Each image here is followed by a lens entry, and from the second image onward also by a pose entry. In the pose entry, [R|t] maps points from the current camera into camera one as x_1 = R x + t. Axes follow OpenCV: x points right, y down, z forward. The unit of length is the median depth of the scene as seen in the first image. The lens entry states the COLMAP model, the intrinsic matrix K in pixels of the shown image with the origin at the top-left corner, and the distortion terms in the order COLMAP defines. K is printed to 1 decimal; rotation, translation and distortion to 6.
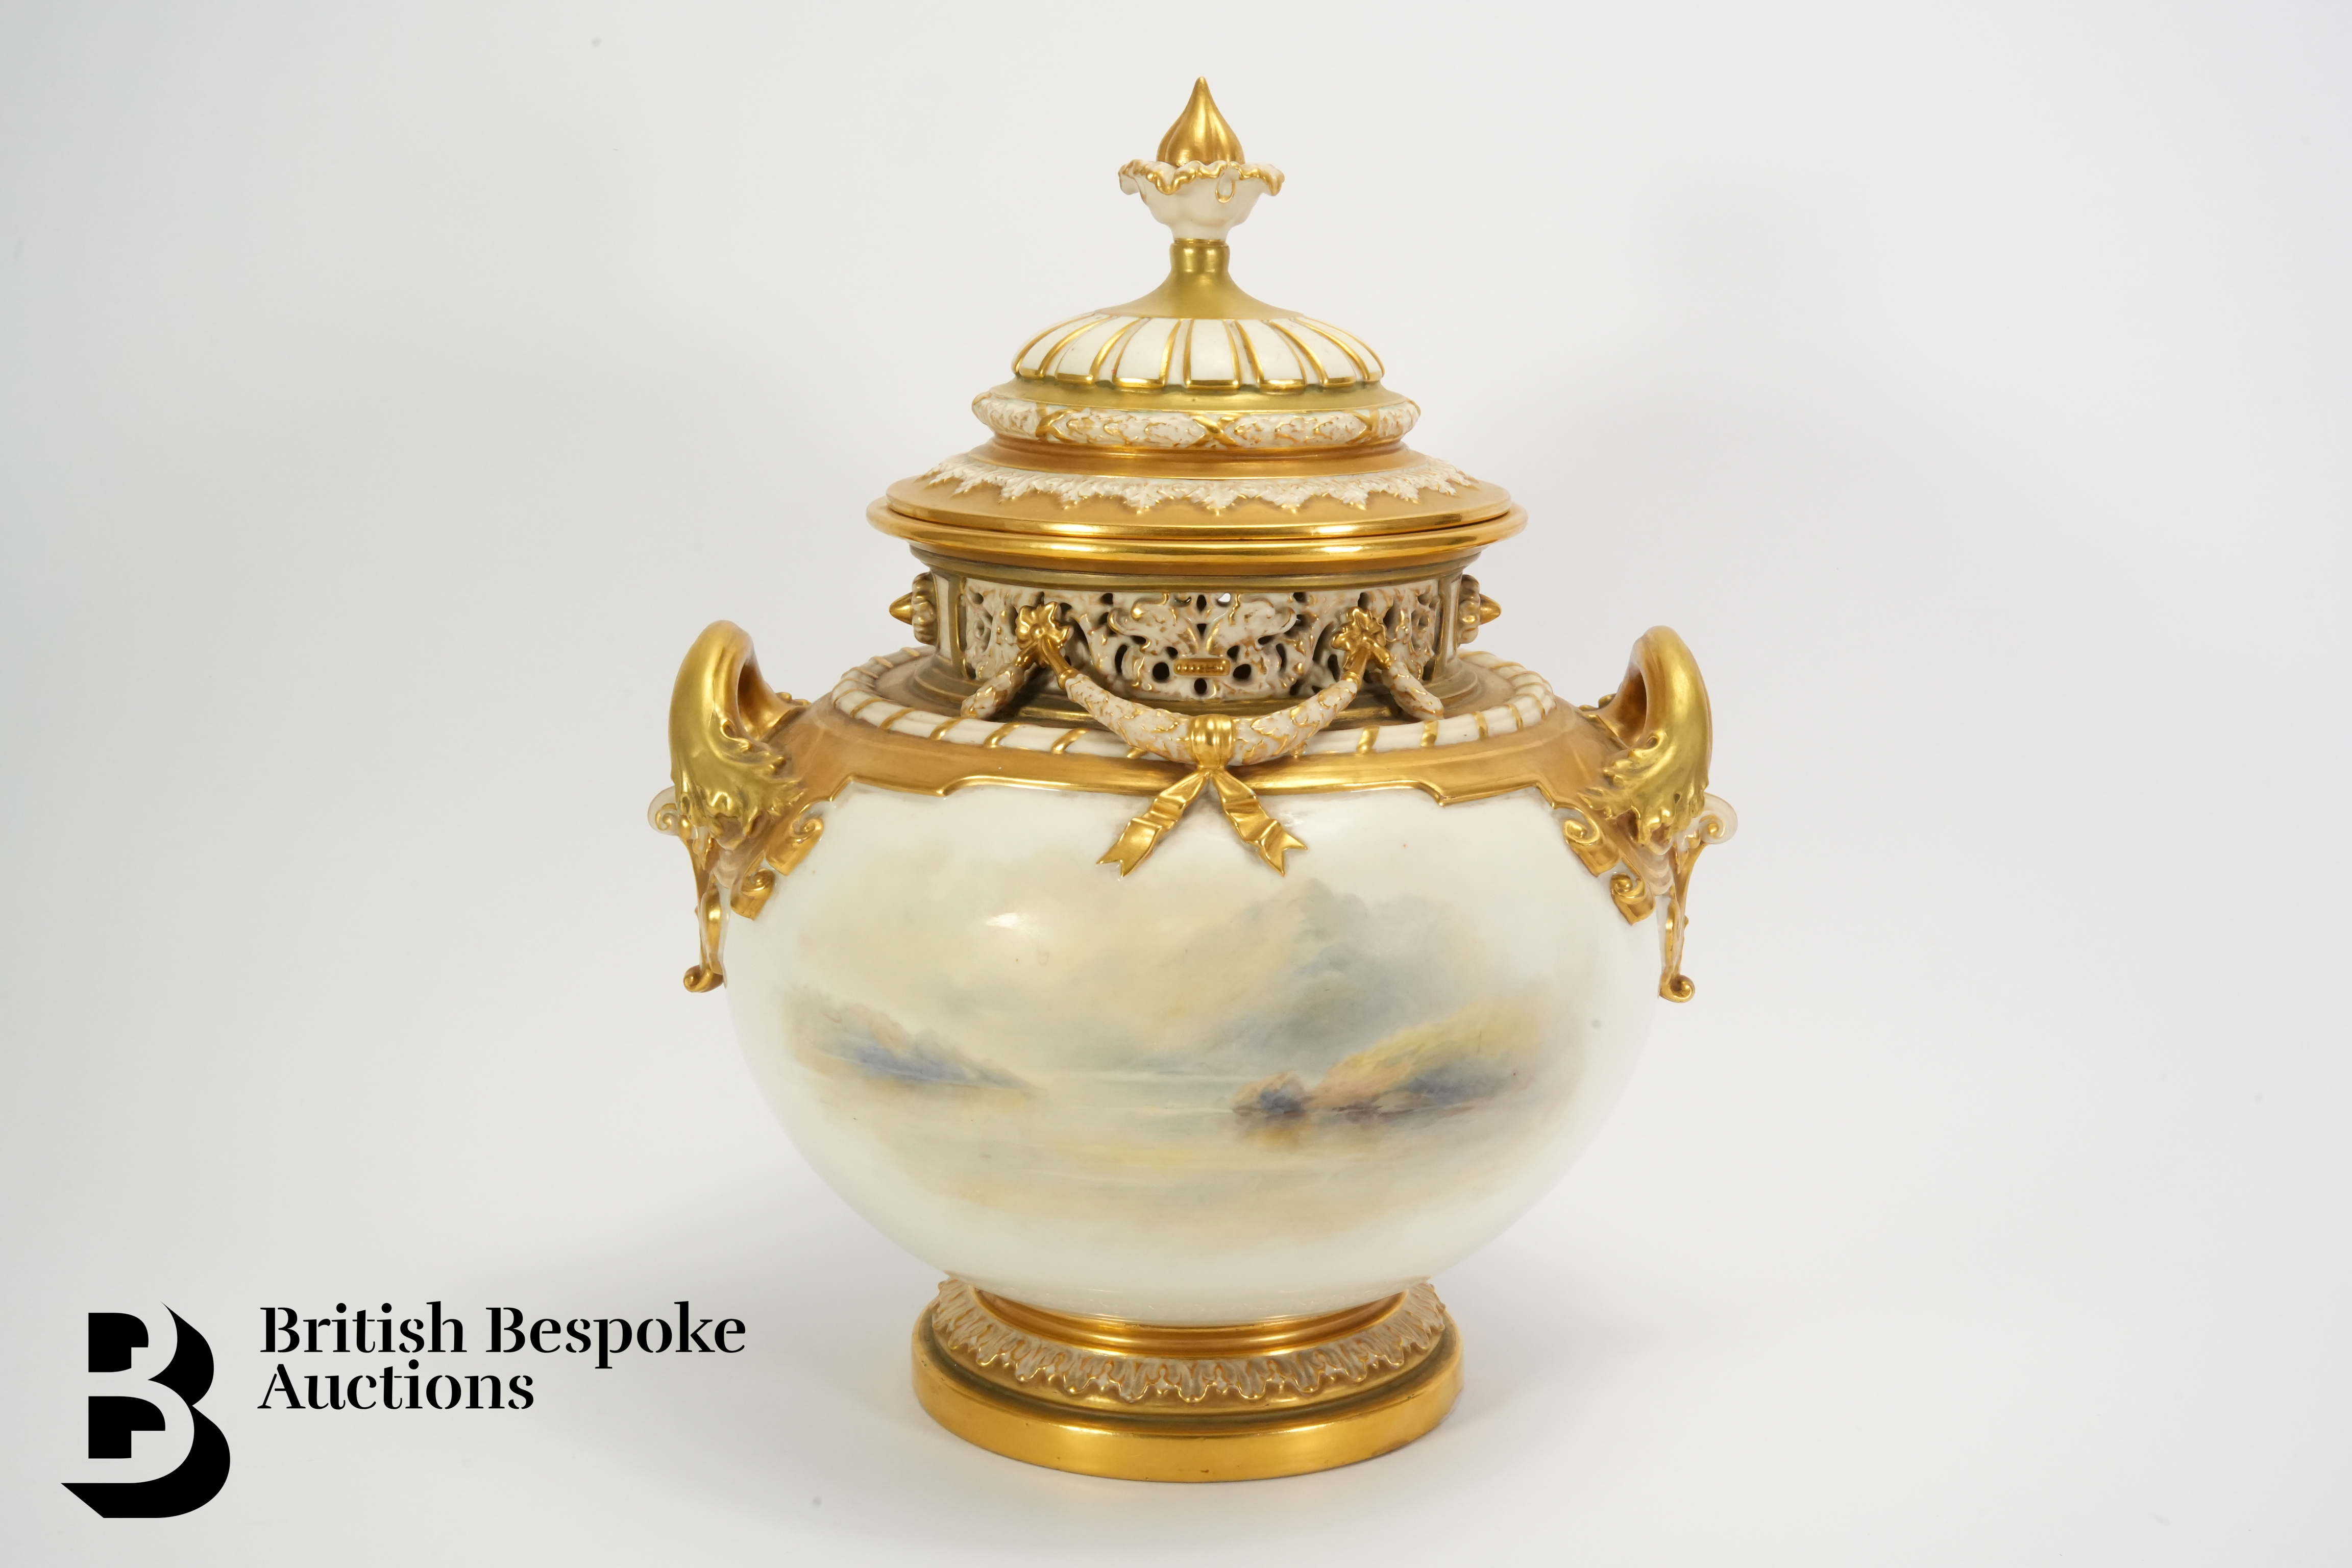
lens RADIAL K [[3332.4, 0, 1180.2], [0, 3332.4, 788.0], [0, 0, 1]] dist [-0.006841, -0.003976]
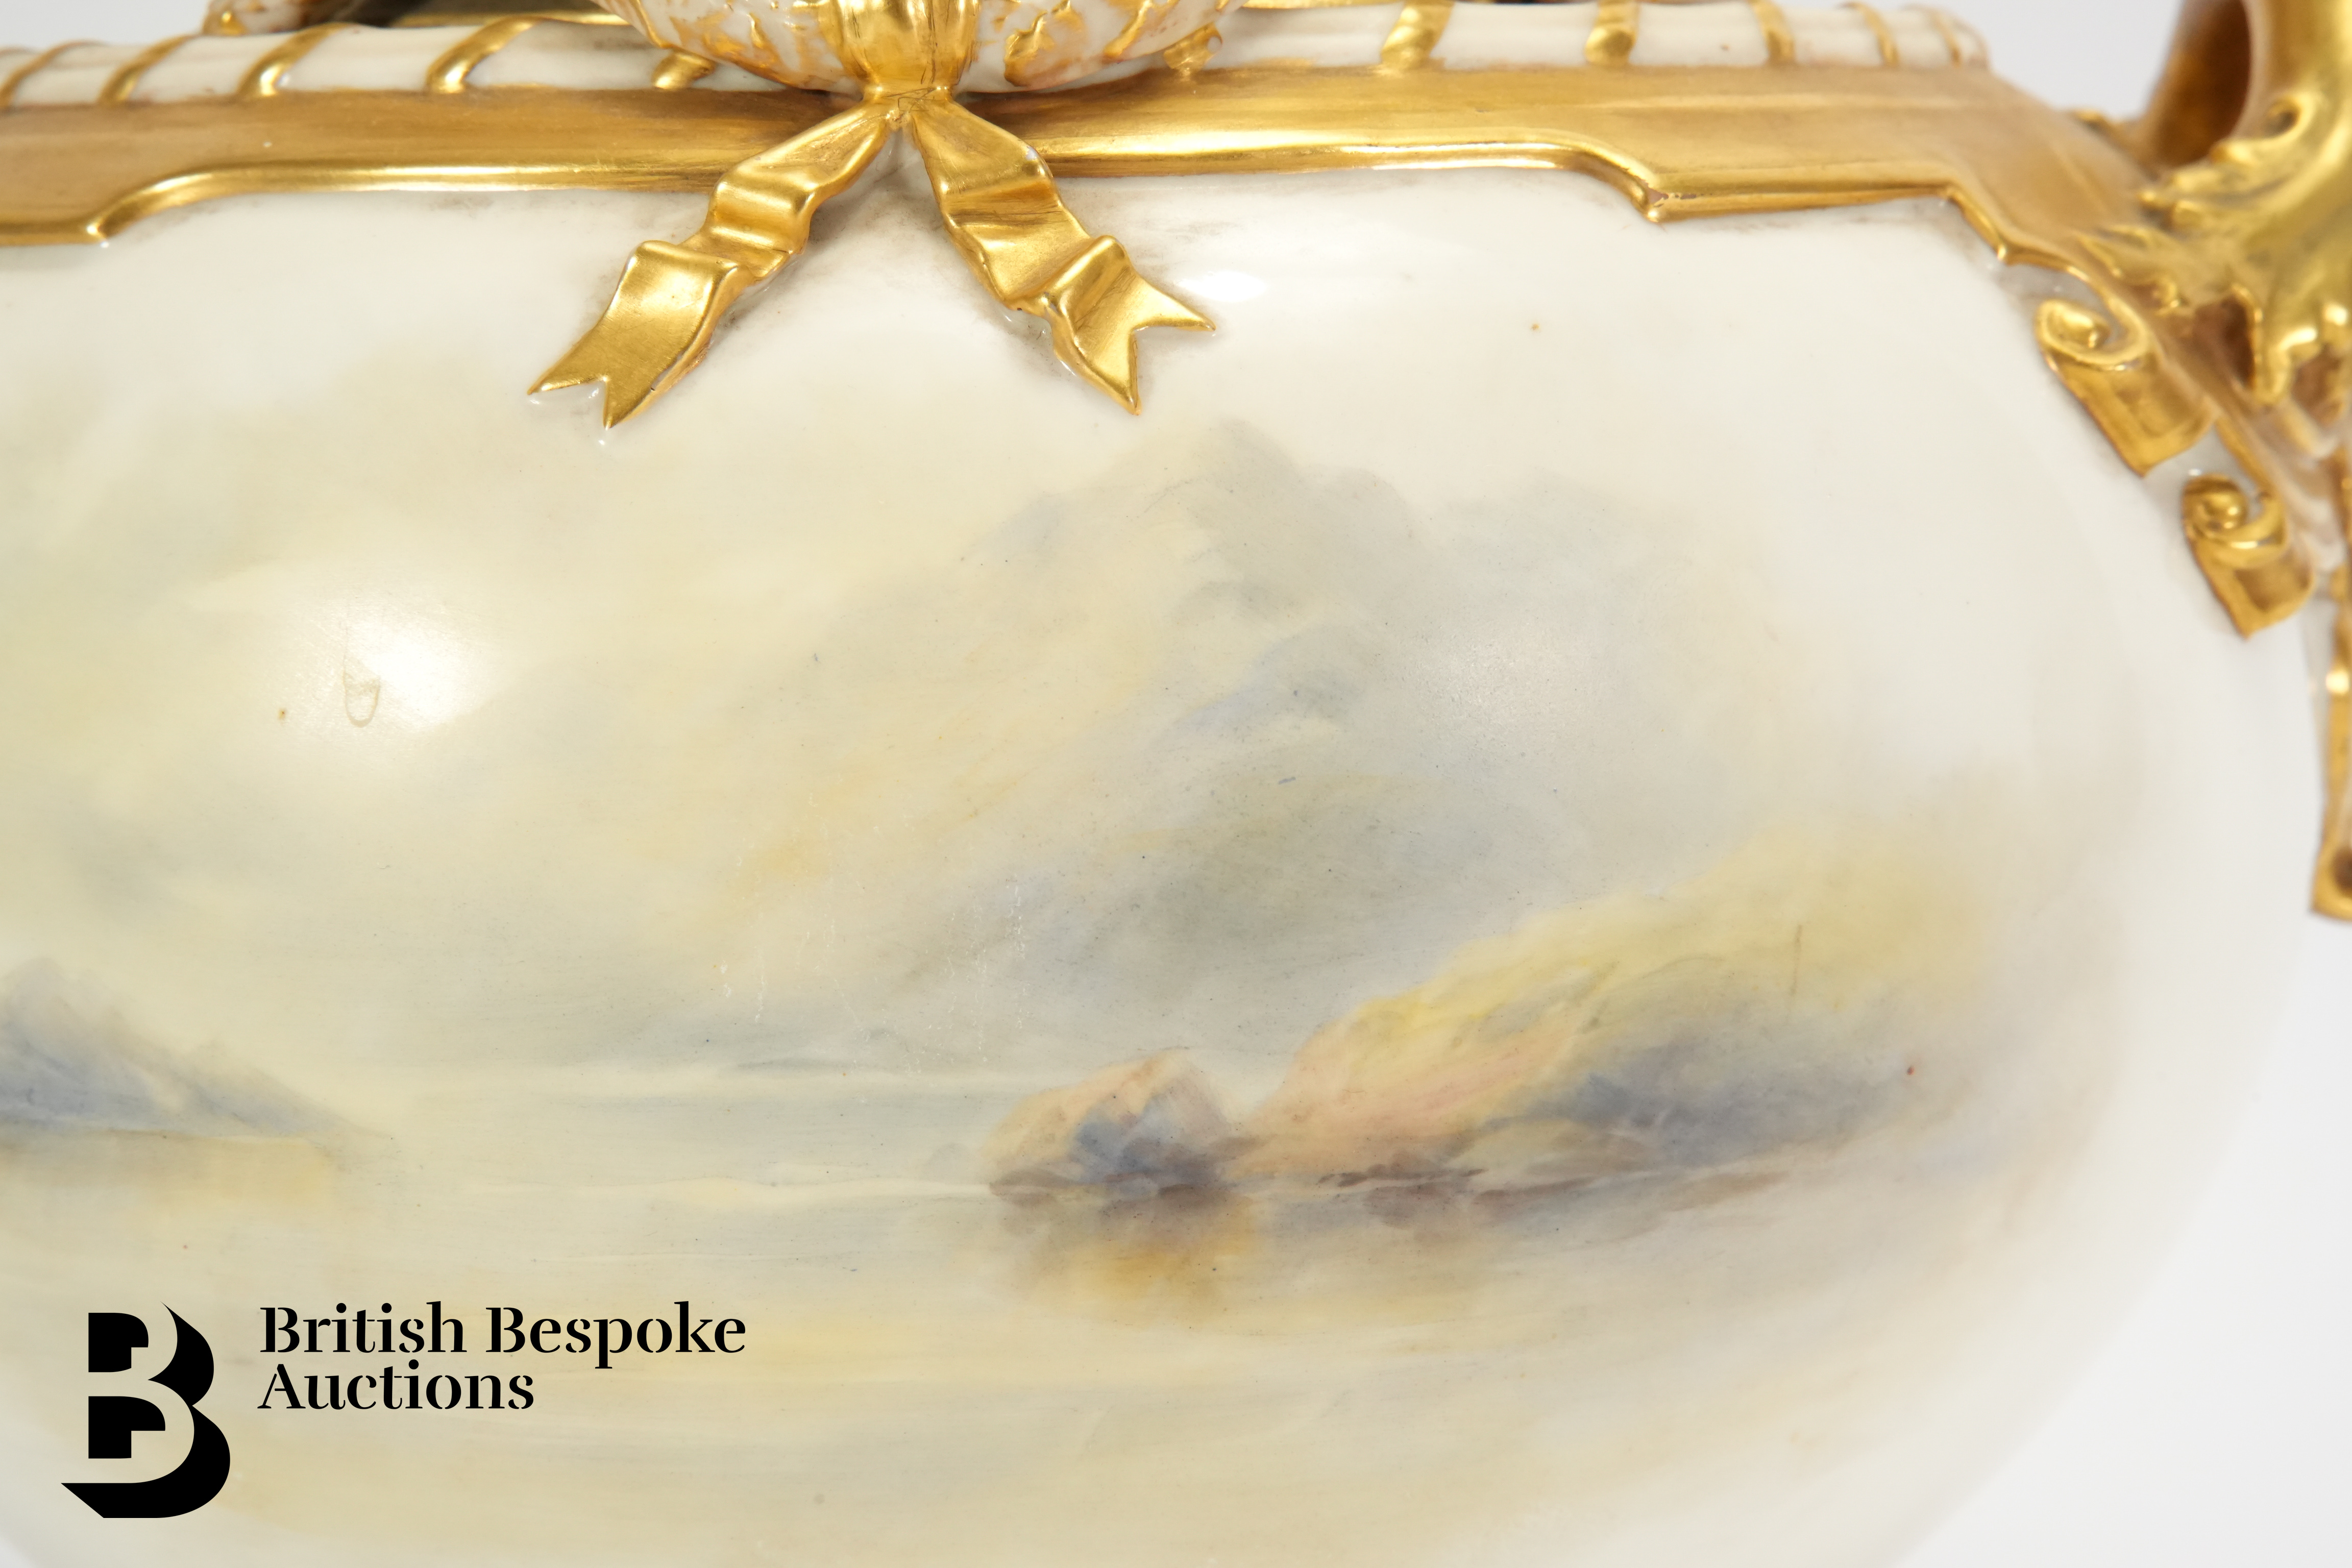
lens RADIAL K [[4530.4, 0, 1171.7], [0, 4530.4, 783.2], [0, 0, 1]] dist [0.000172, 0.141260]
pose [[0.998693, -0.025340, -0.044392, 0.049363], [0.023356, 0.998729, -0.044664, 0.075066], [0.045468, 0.043569, 0.998015, 0.557855]]
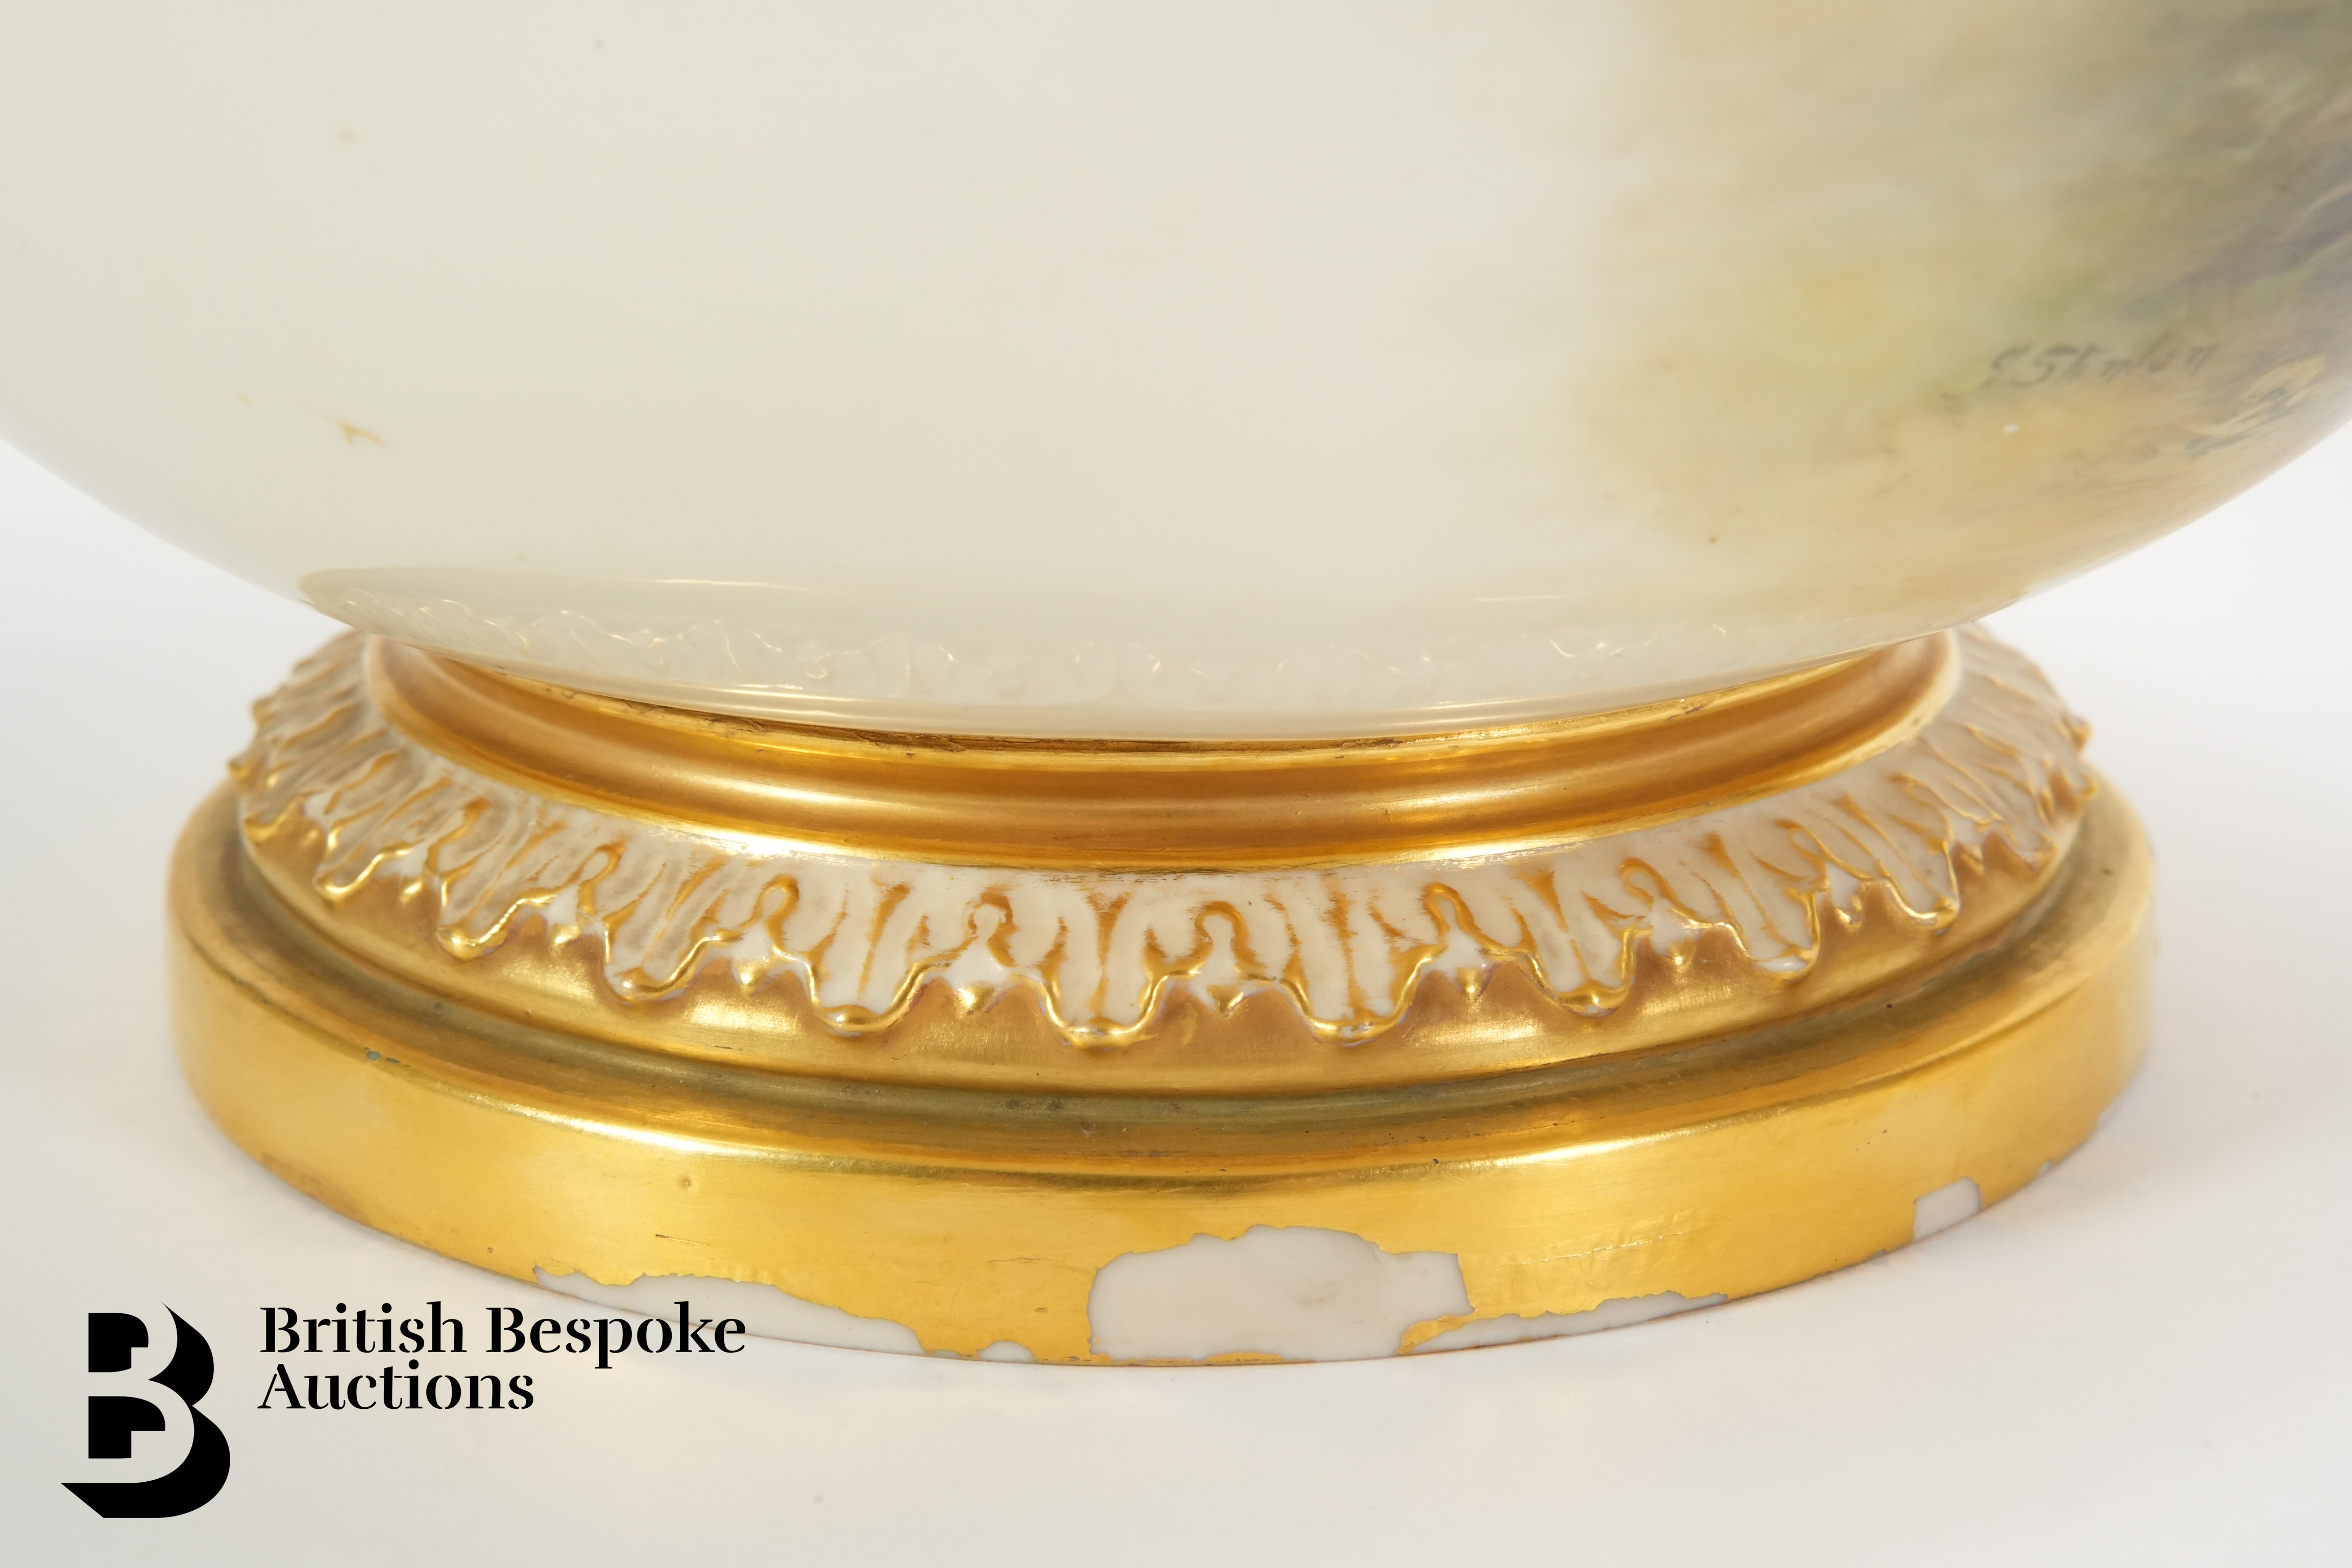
lens RADIAL K [[4530.4, 0, 1171.7], [0, 4530.4, 783.2], [0, 0, 1]] dist [0.000172, 0.141260]
pose [[0.995618, 0.010059, -0.092974, 0.042354], [0.000270, 0.993885, 0.110423, 0.133760], [0.093516, -0.109964, 0.989526, 0.698394]]
